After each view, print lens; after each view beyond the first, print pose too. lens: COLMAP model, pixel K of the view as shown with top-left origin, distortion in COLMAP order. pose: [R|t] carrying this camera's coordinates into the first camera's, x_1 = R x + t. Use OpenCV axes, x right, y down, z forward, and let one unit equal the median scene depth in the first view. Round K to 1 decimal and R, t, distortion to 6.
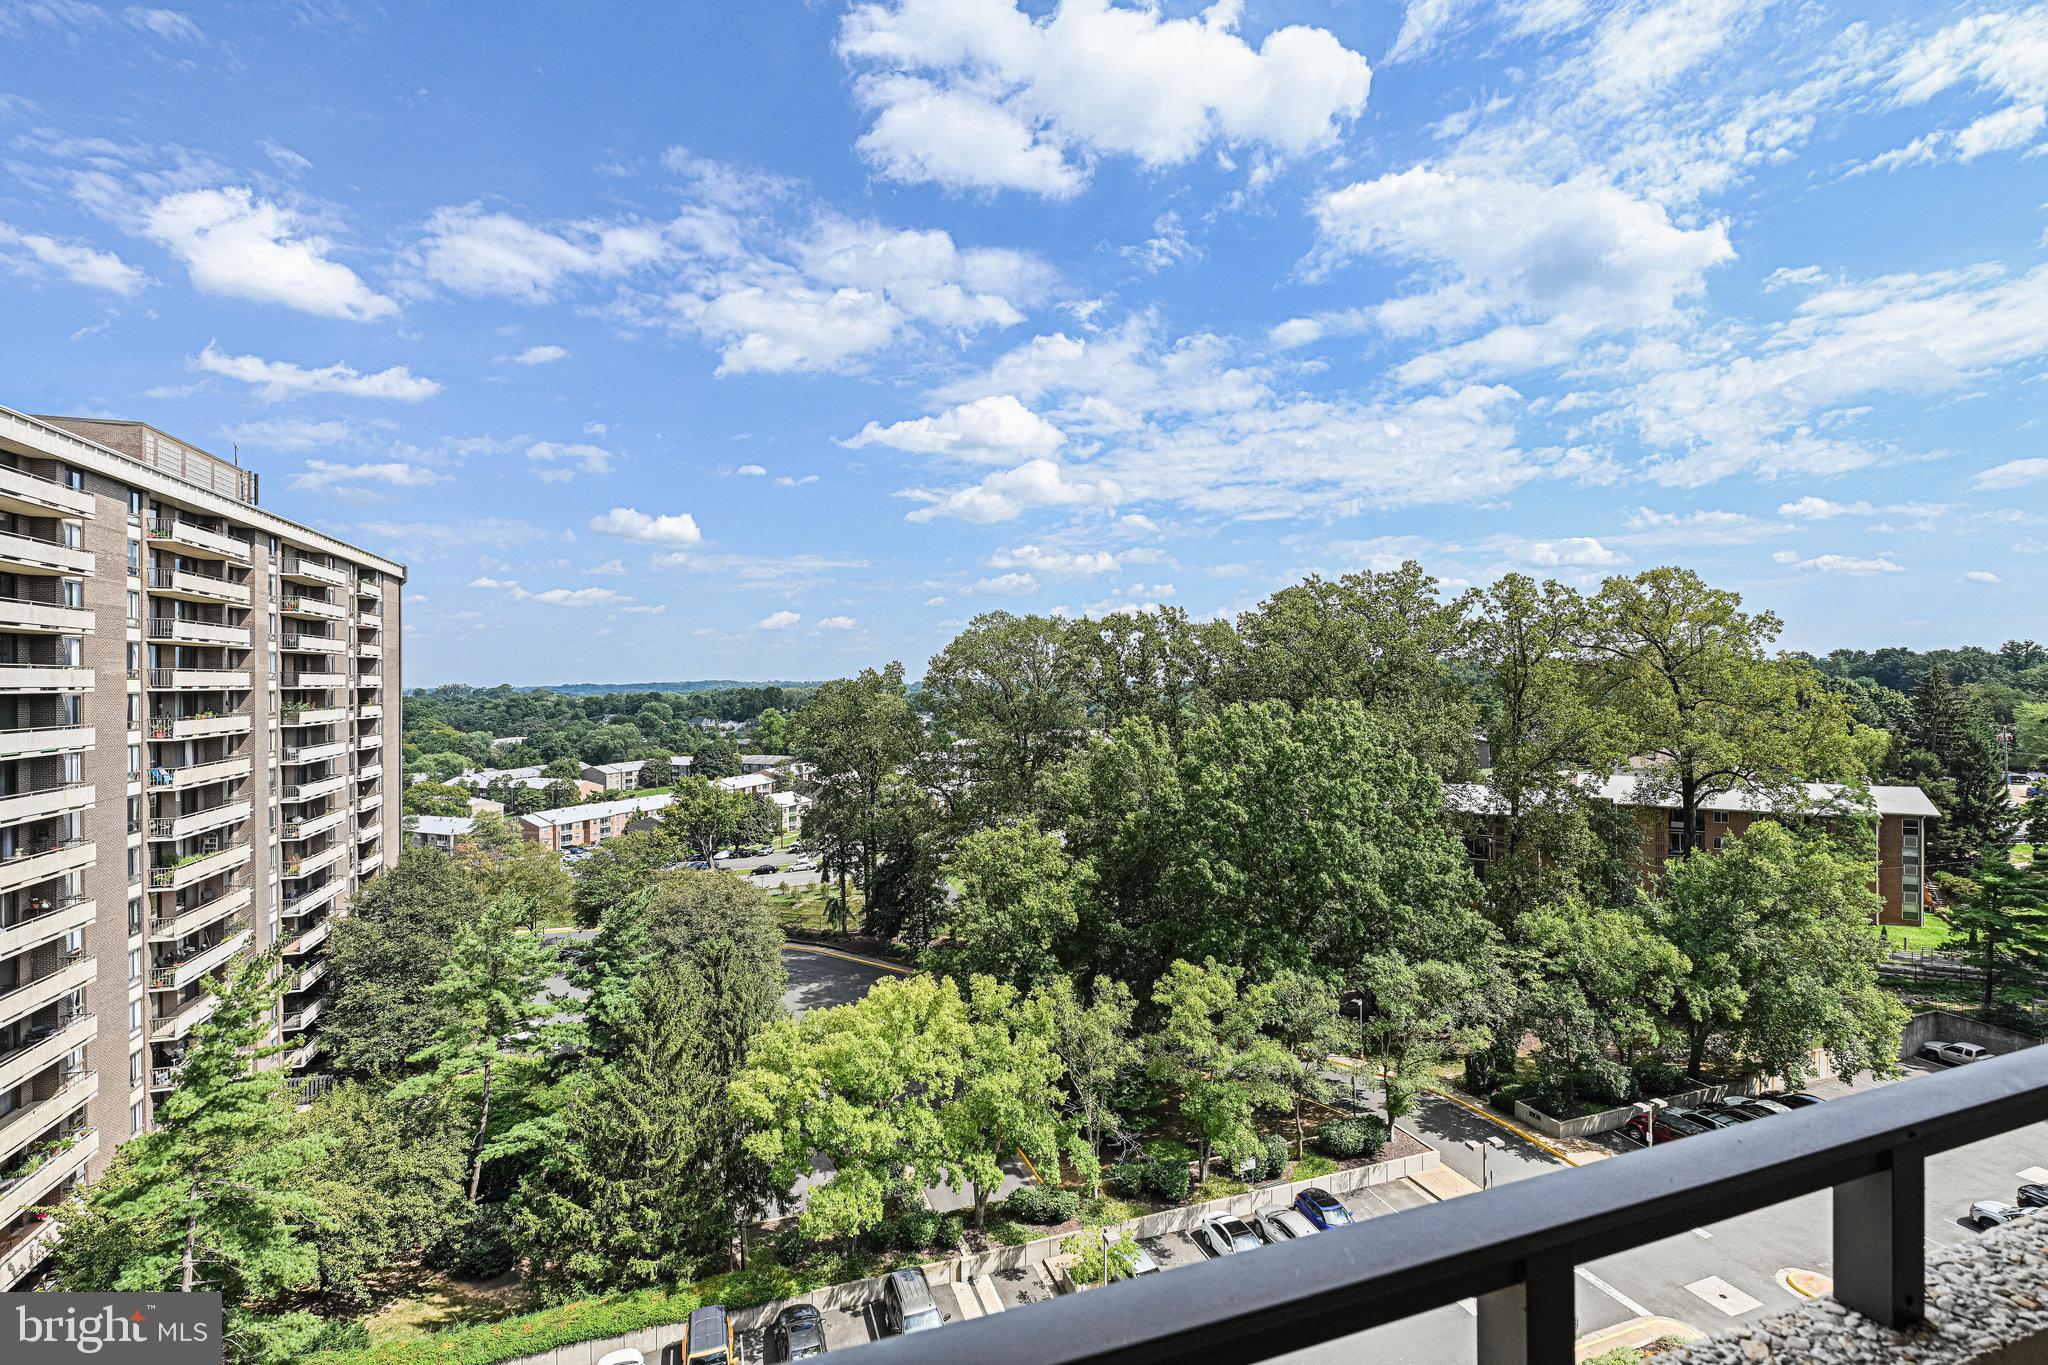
lens RADIAL K [[897.5, 0, 1035.7], [0, 897.5, 680.7], [0, 0, 1]] dist [-0.003648, -0.003790]
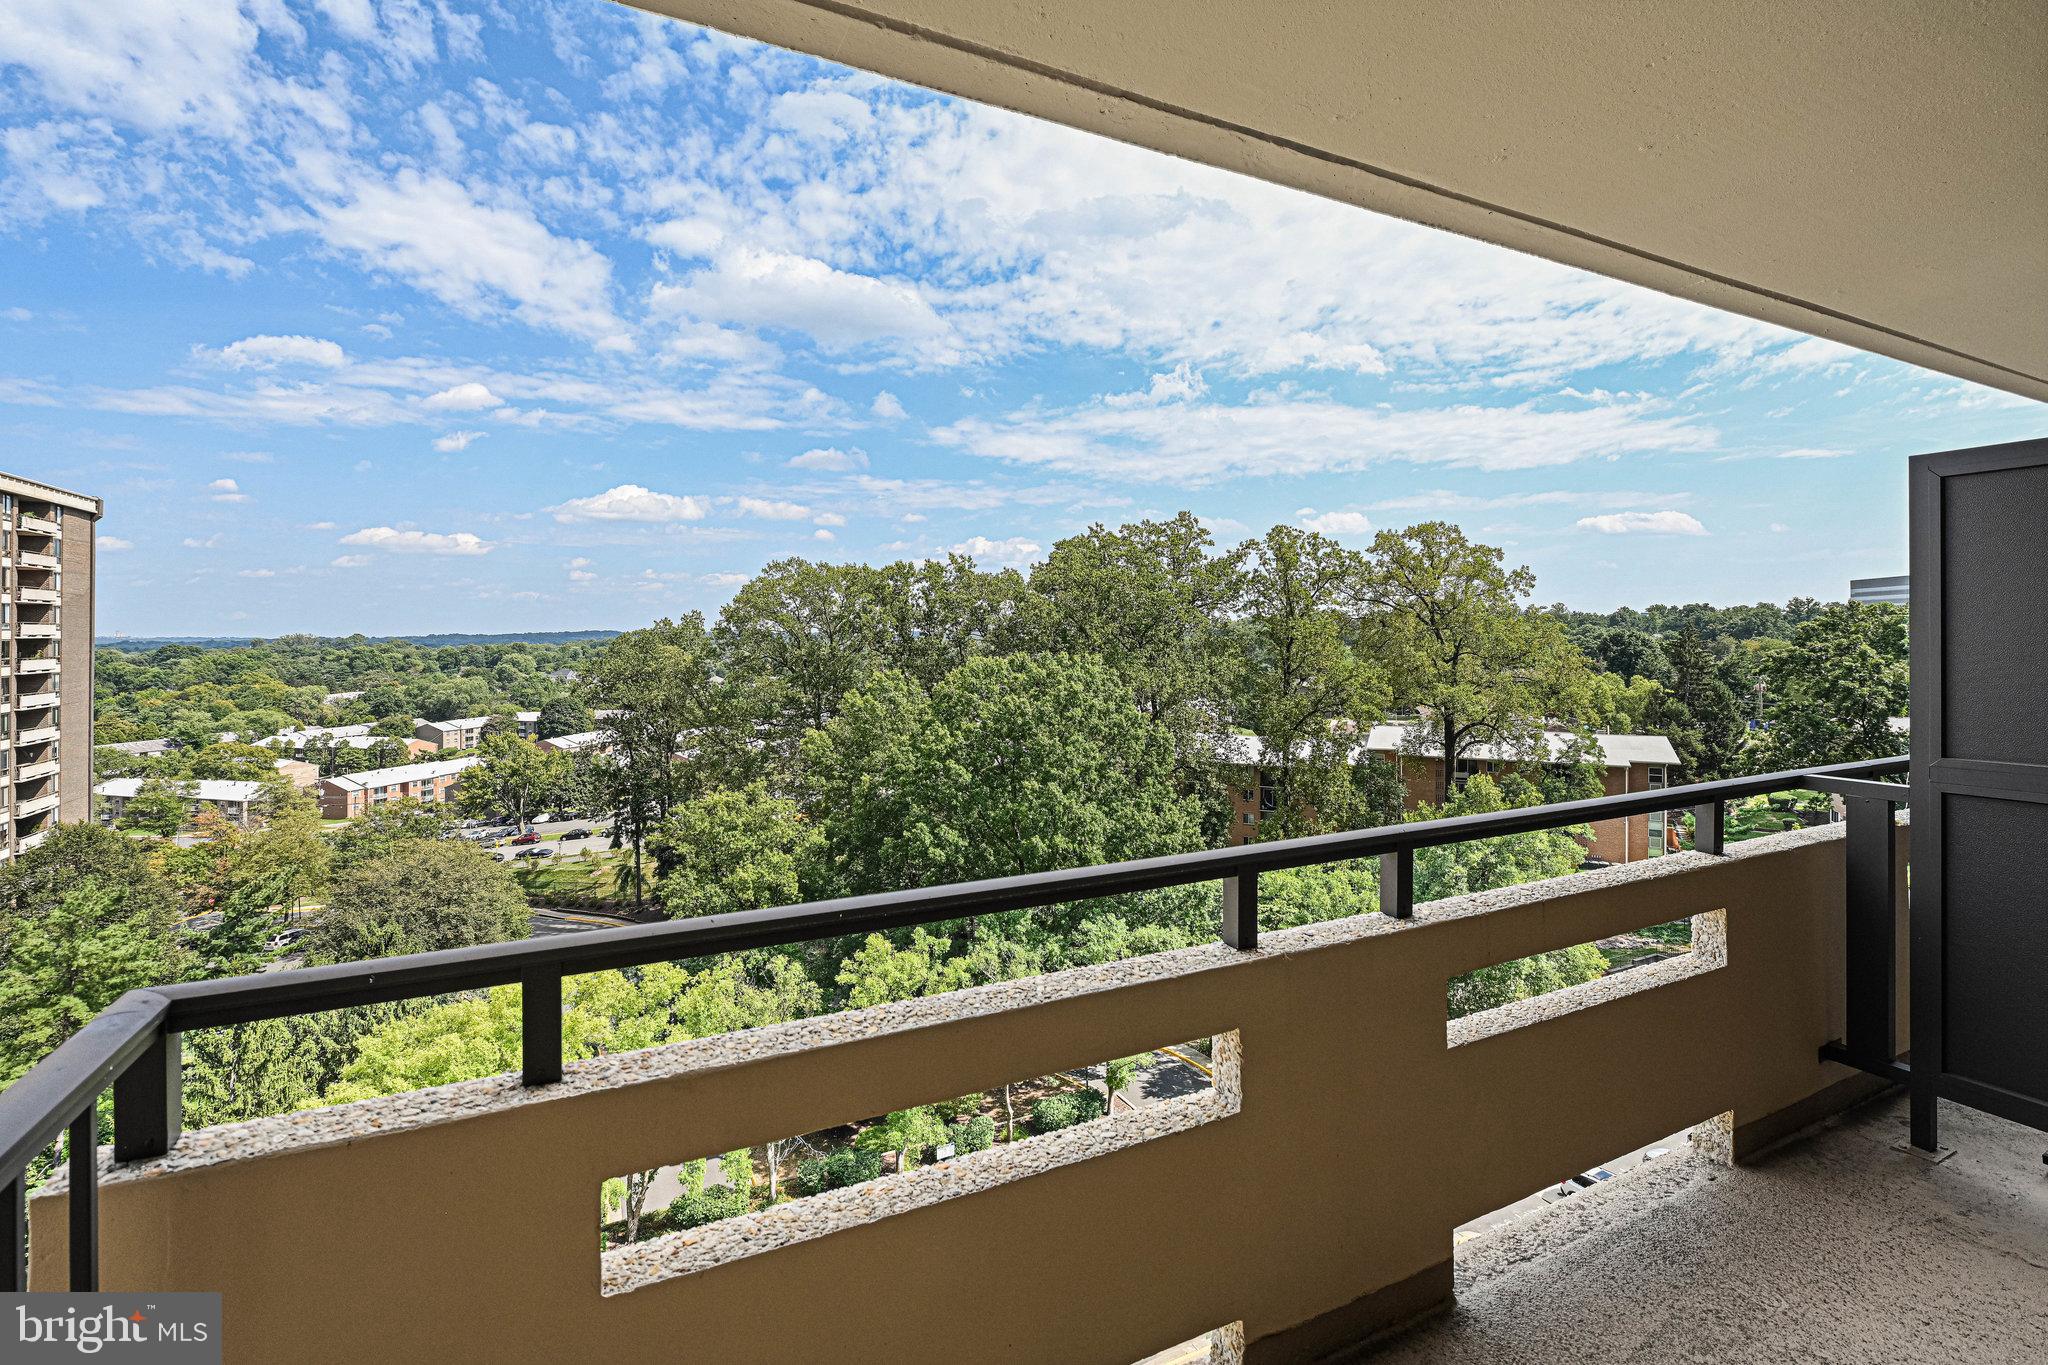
lens RADIAL K [[911.5, 0, 1023.9], [0, 911.5, 628.7], [0, 0, 1]] dist [-0.006106, -0.000324]
pose [[0.993105, 0.003130, 0.117186, 0.127712], [-0.002706, 0.999989, -0.003781, -0.000797], [-0.117197, 0.003438, 0.993103, 0.030160]]
